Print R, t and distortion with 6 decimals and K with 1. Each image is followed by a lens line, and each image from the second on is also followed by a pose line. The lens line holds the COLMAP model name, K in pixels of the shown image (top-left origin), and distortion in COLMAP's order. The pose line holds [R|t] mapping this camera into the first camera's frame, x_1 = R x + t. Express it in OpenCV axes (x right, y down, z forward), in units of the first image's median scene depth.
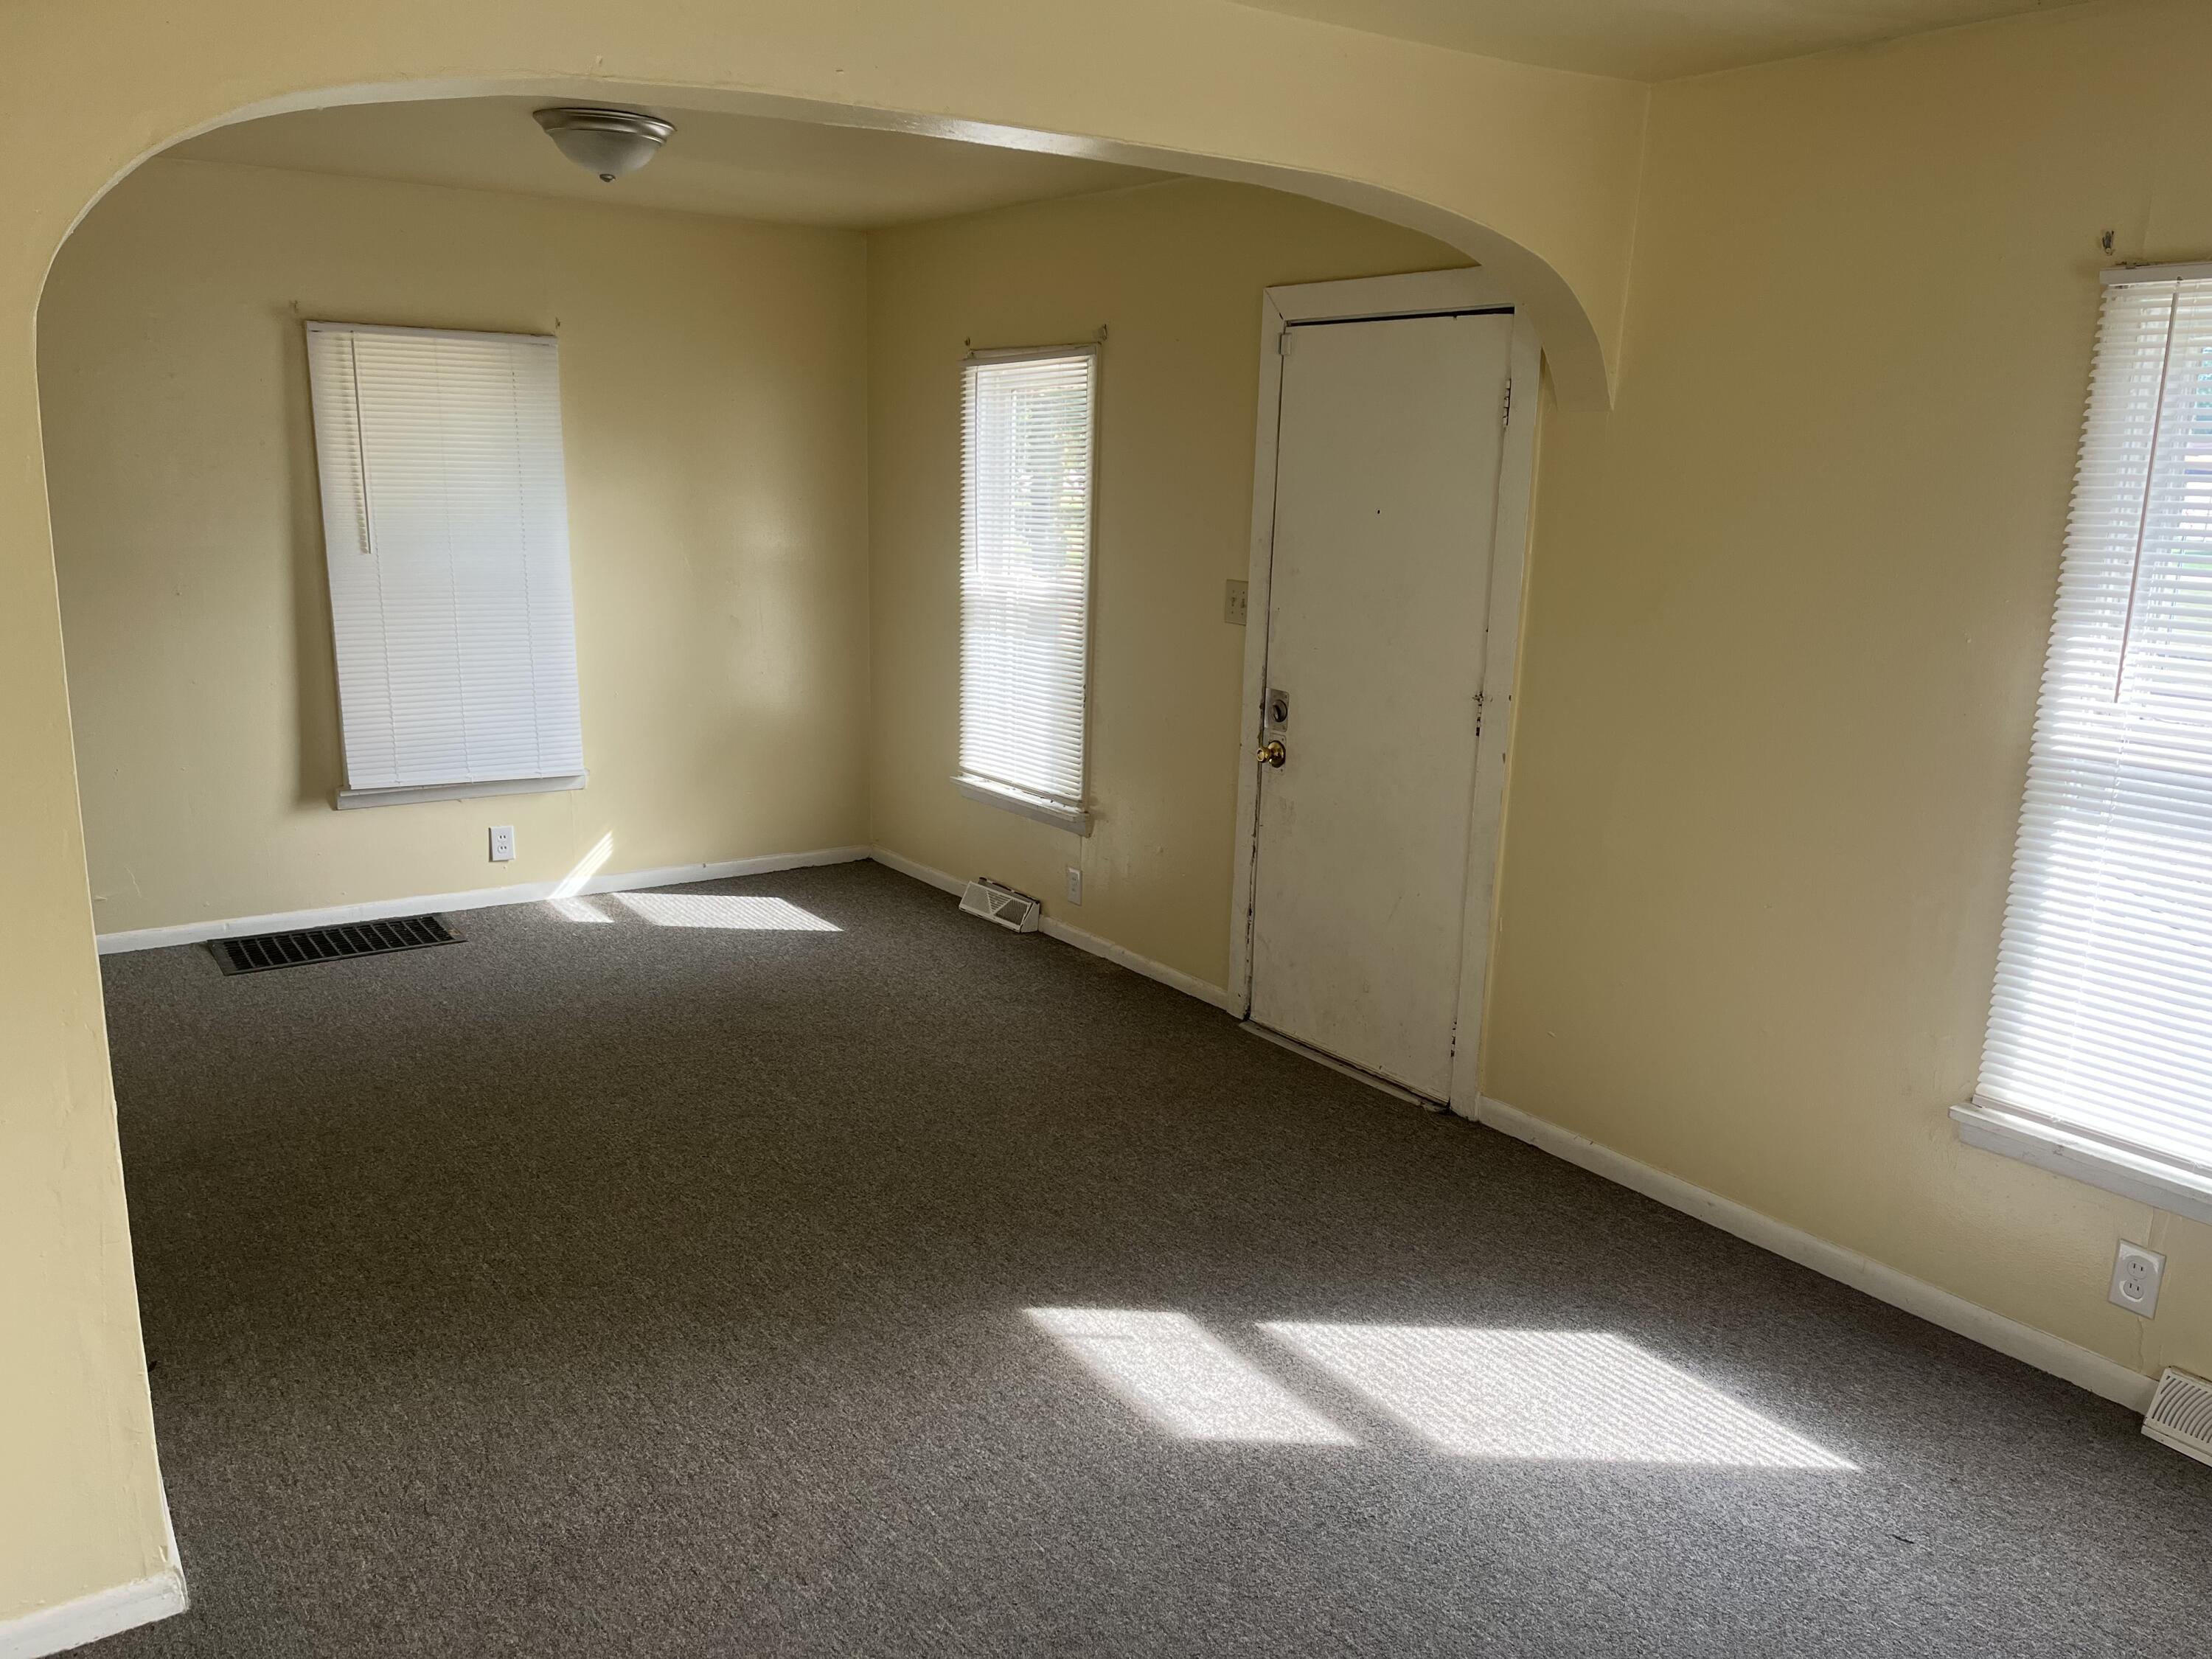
lens RADIAL K [[1696.1, 0, 1119.6], [0, 1696.1, 840.8], [0, 0, 1]] dist [0.092685, -0.155592]
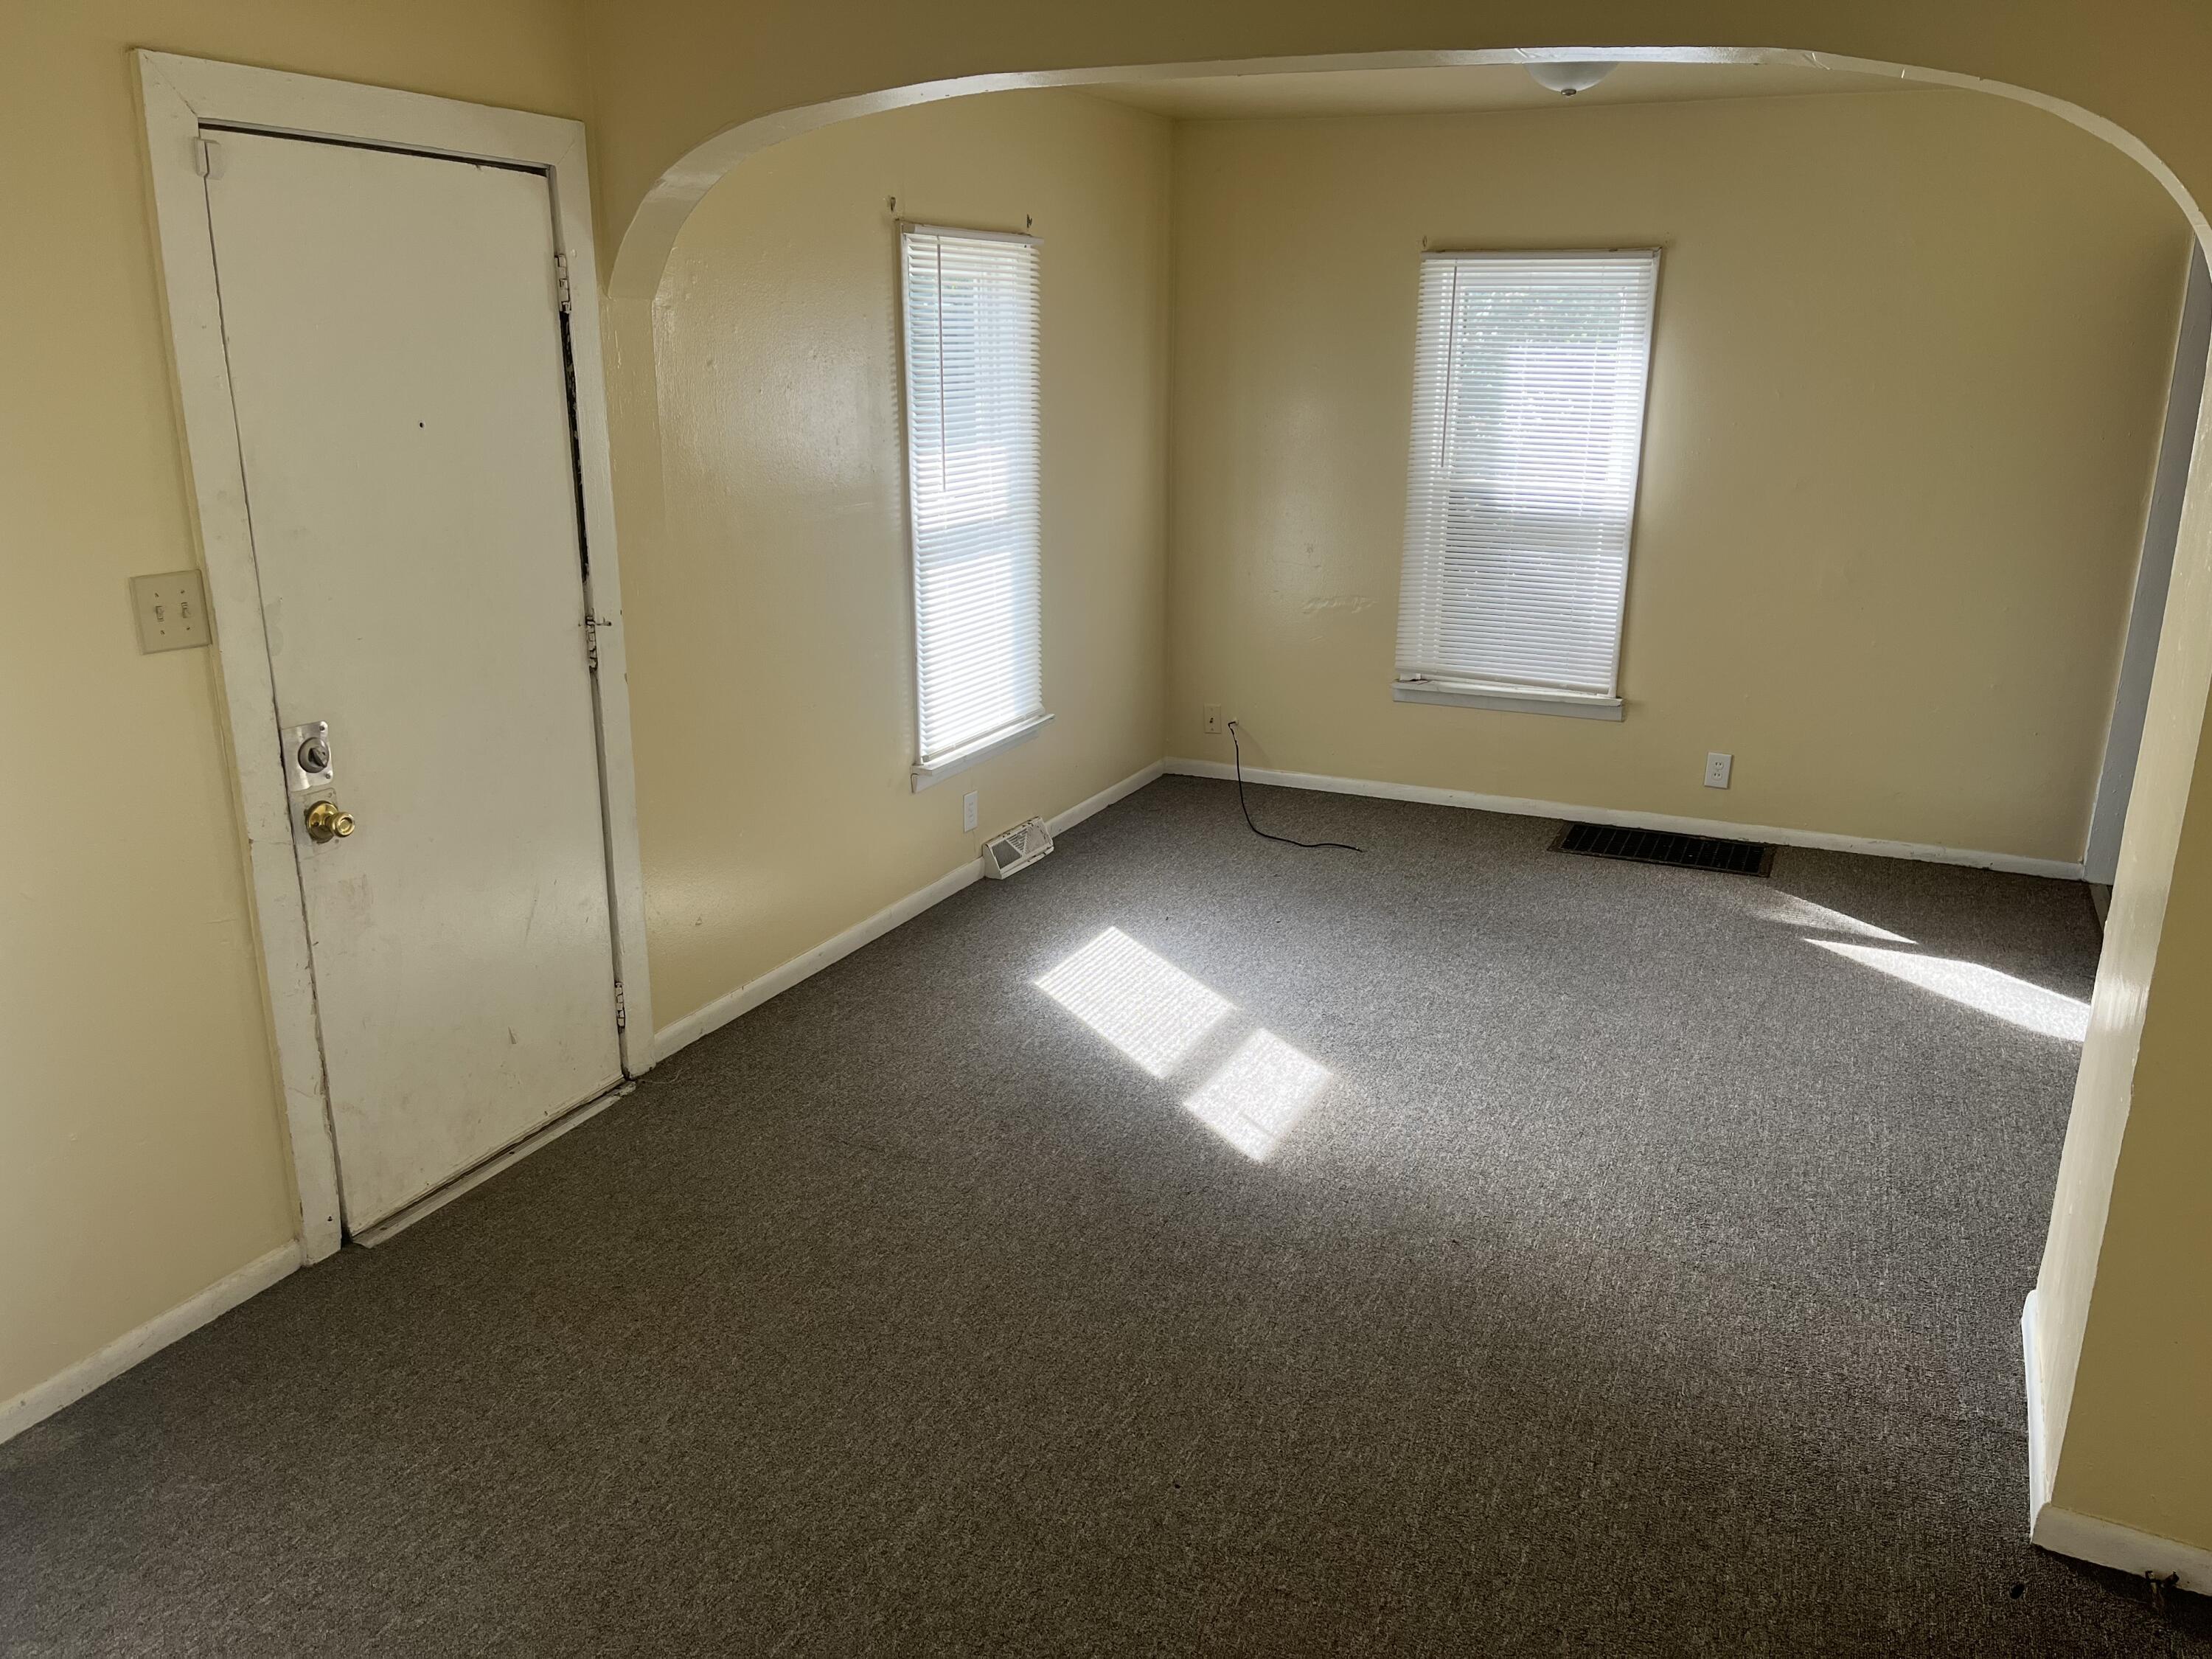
lens RADIAL K [[1696.1, 0, 1119.6], [0, 1696.1, 840.8], [0, 0, 1]] dist [0.092685, -0.155592]
pose [[-0.522536, -0.268298, 0.809303, -0.654207], [0.162170, 0.900597, 0.403270, -0.285503], [-0.837053, 0.341968, -0.427085, 1.146631]]
